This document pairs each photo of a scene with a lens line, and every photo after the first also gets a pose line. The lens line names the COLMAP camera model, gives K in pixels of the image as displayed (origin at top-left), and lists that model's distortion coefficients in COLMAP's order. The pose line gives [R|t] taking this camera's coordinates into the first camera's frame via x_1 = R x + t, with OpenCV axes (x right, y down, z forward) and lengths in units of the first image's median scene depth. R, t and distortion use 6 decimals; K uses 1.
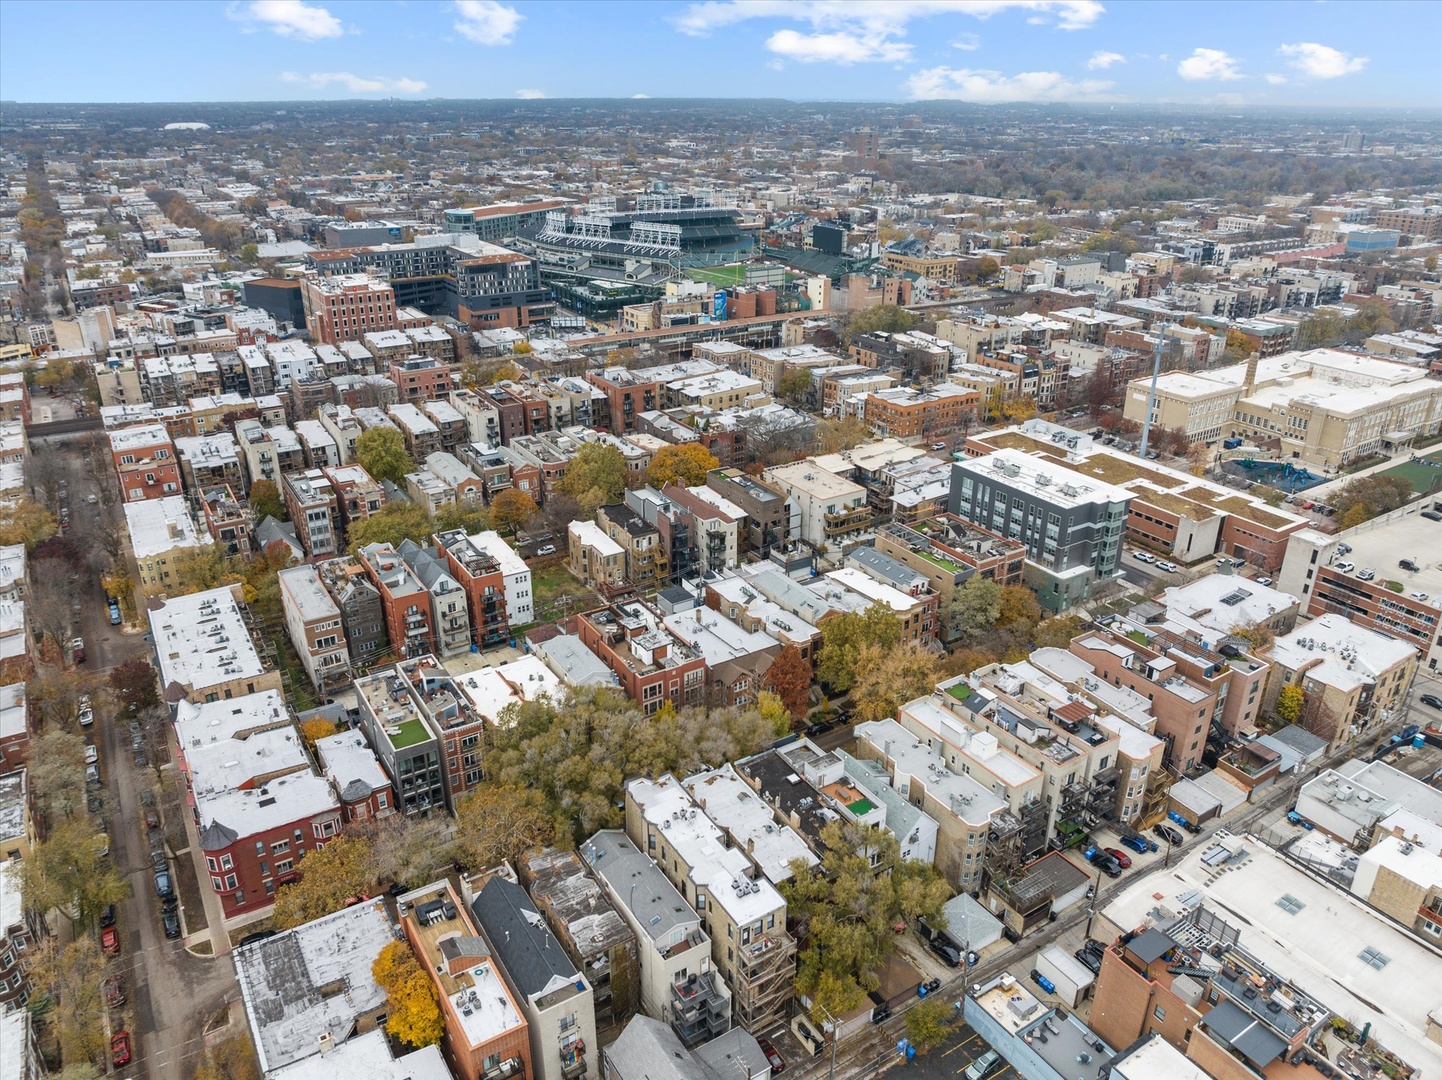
lens RADIAL K [[1011.5, 0, 721.0], [0, 1011.5, 540.0], [0, 0, 1]] dist [-0.021145, -0.027483]
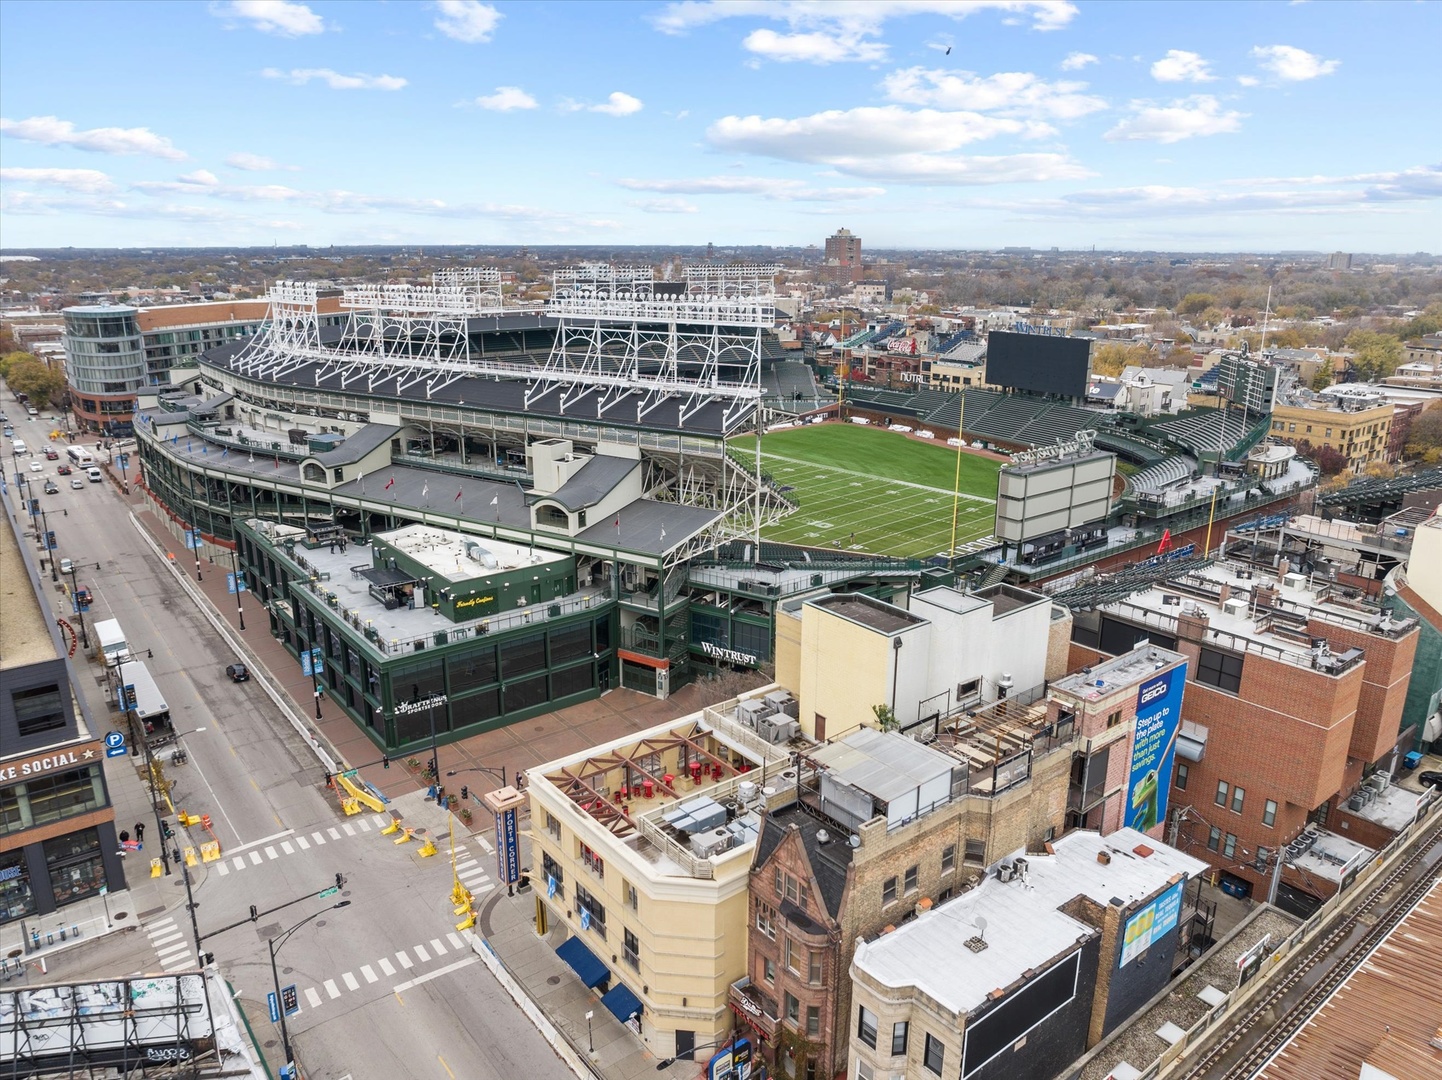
lens RADIAL K [[1011.5, 0, 721.0], [0, 1011.5, 540.0], [0, 0, 1]] dist [-0.021145, -0.027483]
pose [[0.994957, -0.028627, 0.096129, -0.114963], [0.041103, 0.990606, -0.130420, -0.346696], [-0.091492, 0.133714, 0.986788, 1.194139]]
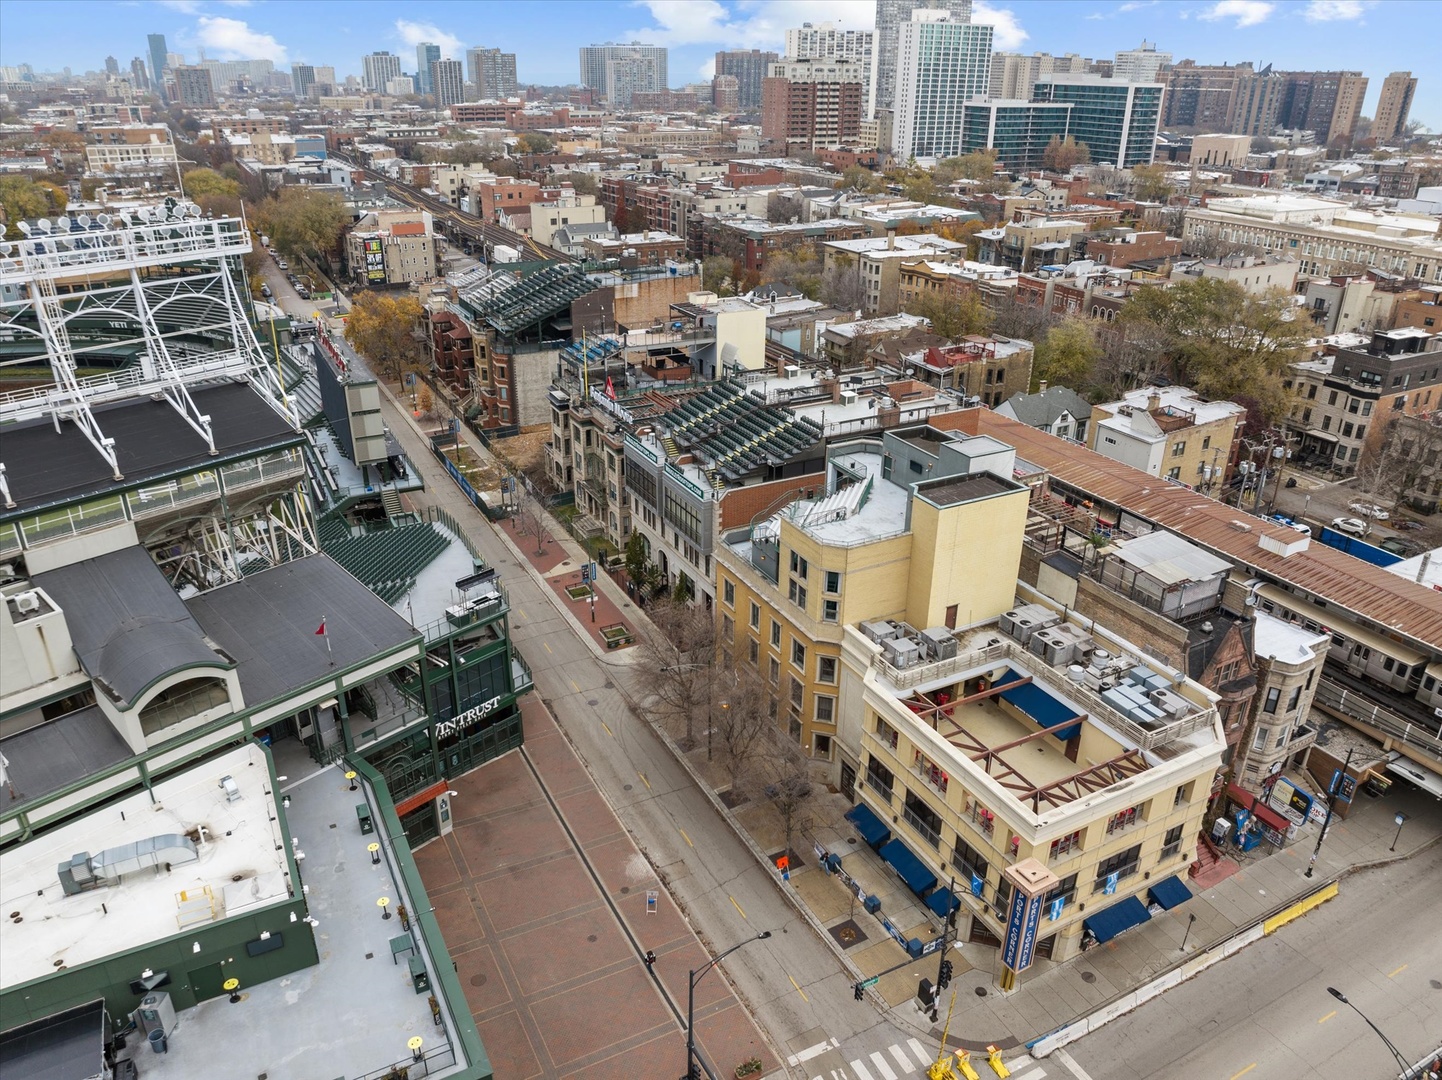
lens RADIAL K [[1011.5, 0, 721.0], [0, 1011.5, 540.0], [0, 0, 1]] dist [-0.021145, -0.027483]
pose [[0.079323, -0.423058, 0.902624, -0.277062], [0.398039, 0.843603, 0.360415, -0.452618], [-0.913933, 0.330690, 0.235310, 1.412365]]
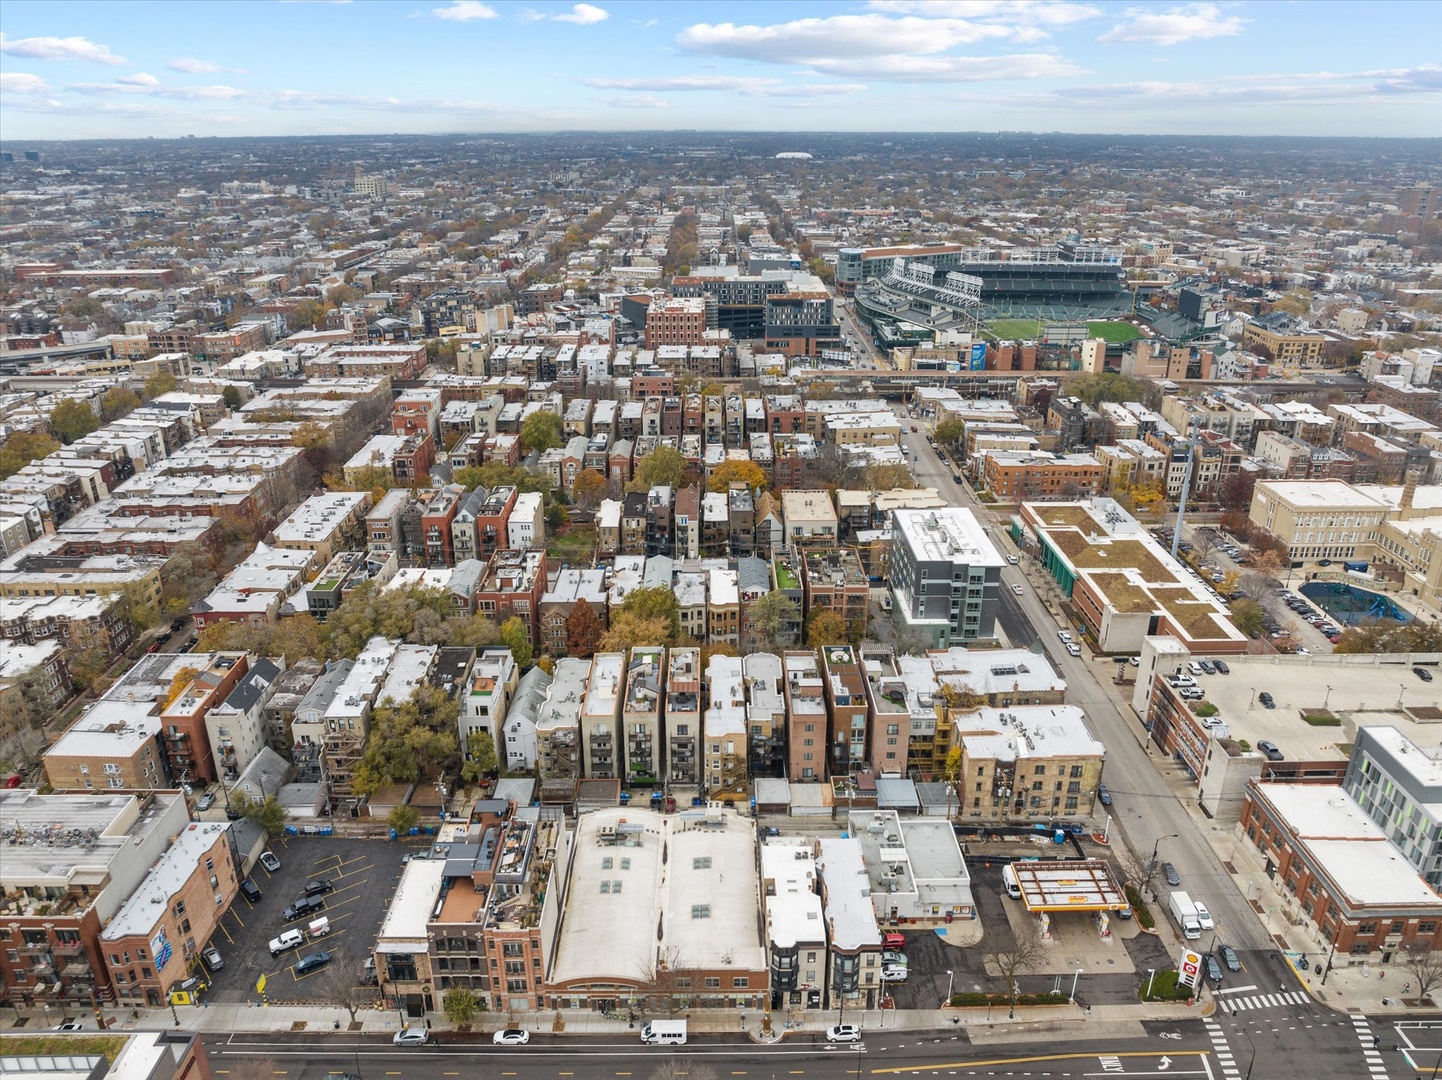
lens RADIAL K [[1011.5, 0, 721.0], [0, 1011.5, 540.0], [0, 0, 1]] dist [-0.021145, -0.027483]
pose [[0.847979, 0.197500, -0.491859, 0.460194], [-0.211183, 0.977039, 0.028233, -0.025579], [0.486141, 0.079931, 0.870217, -0.042110]]
